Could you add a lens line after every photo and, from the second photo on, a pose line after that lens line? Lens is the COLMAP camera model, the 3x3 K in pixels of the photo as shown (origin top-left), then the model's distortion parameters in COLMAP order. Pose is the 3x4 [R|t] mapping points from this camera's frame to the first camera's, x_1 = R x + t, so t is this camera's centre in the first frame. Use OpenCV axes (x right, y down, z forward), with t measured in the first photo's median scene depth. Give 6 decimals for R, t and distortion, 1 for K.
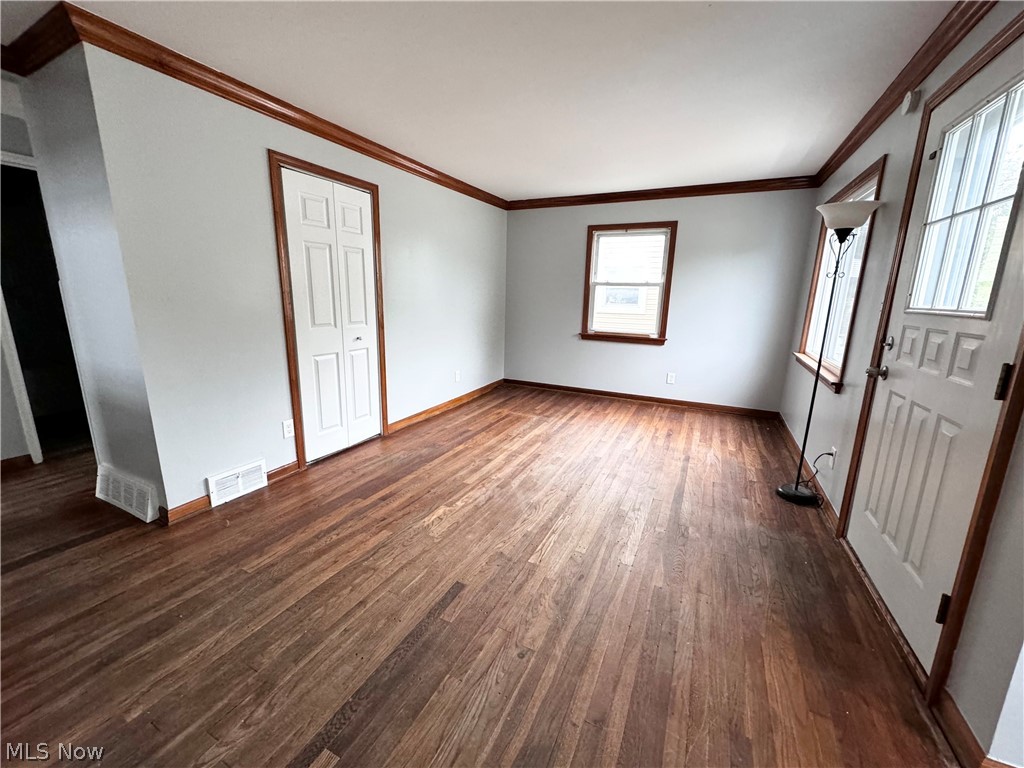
lens RADIAL K [[406.0, 0, 512.0], [0, 406.0, 384.0], [0, 0, 1]] dist [-0.003109, -0.000095]
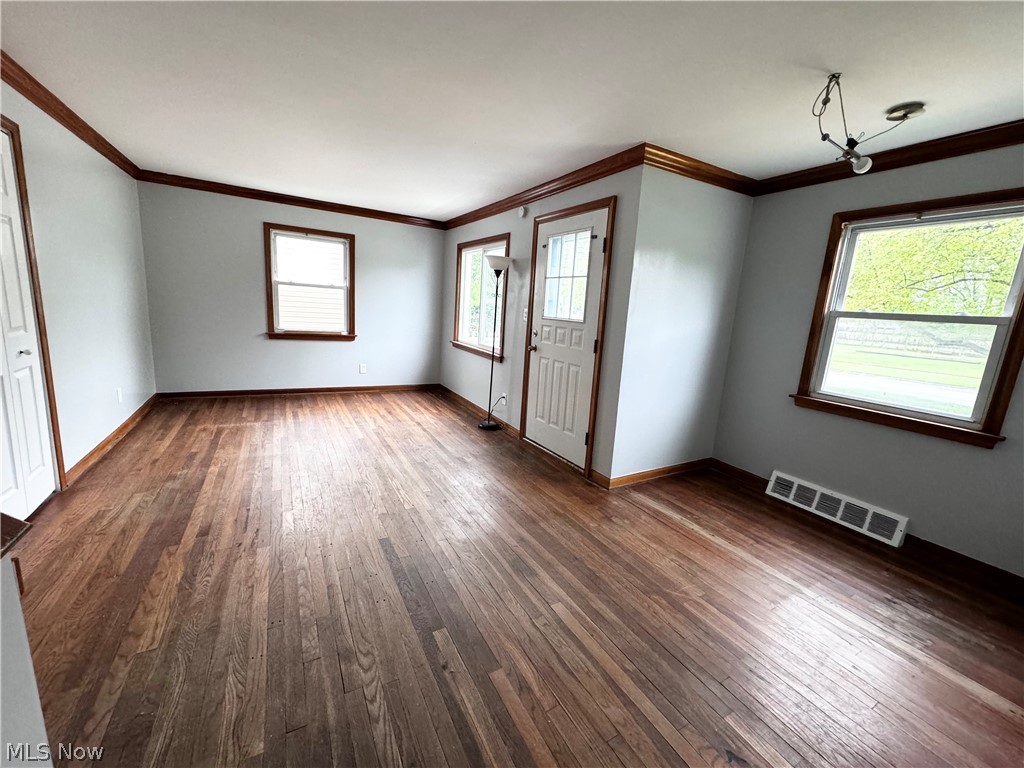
lens RADIAL K [[406.0, 0, 512.0], [0, 406.0, 384.0], [0, 0, 1]] dist [-0.003109, -0.000095]
pose [[0.562511, -0.135760, 0.815568, -0.461919], [0.123024, 0.989189, 0.079810, -0.014942], [-0.817586, 0.055440, 0.573132, -0.032381]]
